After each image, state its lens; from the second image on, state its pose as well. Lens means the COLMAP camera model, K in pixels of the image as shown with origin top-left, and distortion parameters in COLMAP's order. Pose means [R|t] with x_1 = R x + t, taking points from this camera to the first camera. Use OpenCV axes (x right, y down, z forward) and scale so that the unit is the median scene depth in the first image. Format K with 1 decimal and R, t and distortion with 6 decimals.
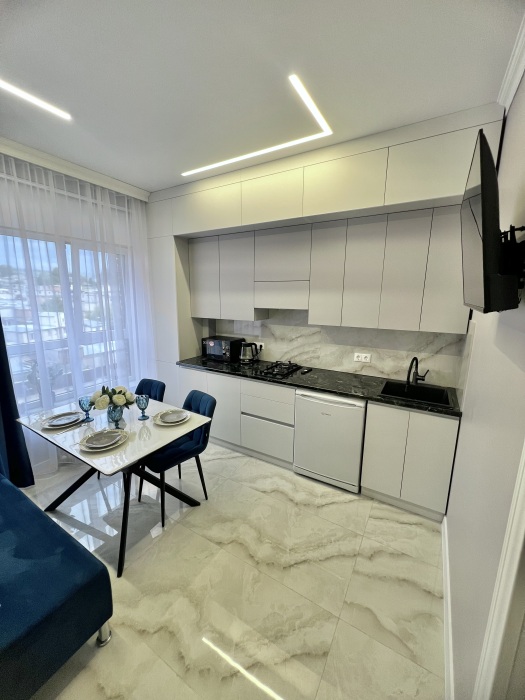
lens RADIAL K [[280.5, 0, 261.9], [0, 280.5, 349.5], [0, 0, 1]] dist [-0.000444, 0.000584]
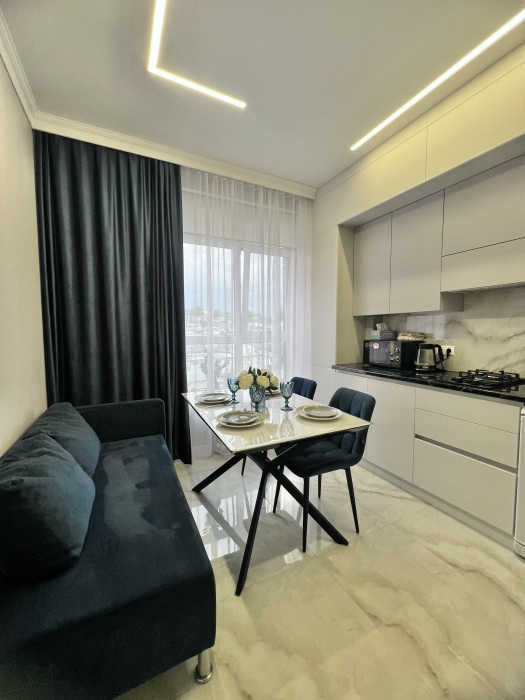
lens RADIAL K [[280.5, 0, 261.9], [0, 280.5, 349.5], [0, 0, 1]] dist [-0.000444, 0.000584]
pose [[0.844151, 0.025742, -0.535487, -0.028969], [-0.090896, 0.991257, -0.095638, 0.125298], [0.528344, 0.129406, 0.839111, 0.182586]]
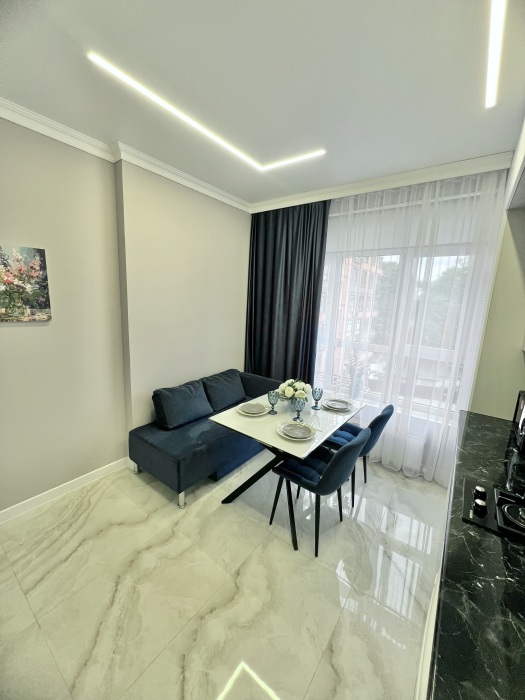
lens RADIAL K [[277.2, 0, 262.5], [0, 277.2, 350.0], [0, 0, 1]] dist [-0.000320, 0.000102]
pose [[-0.092821, 0.179375, -0.979392, 0.426931], [-0.234354, 0.952068, 0.196582, -0.135141], [0.967710, 0.247772, -0.046335, 0.686667]]
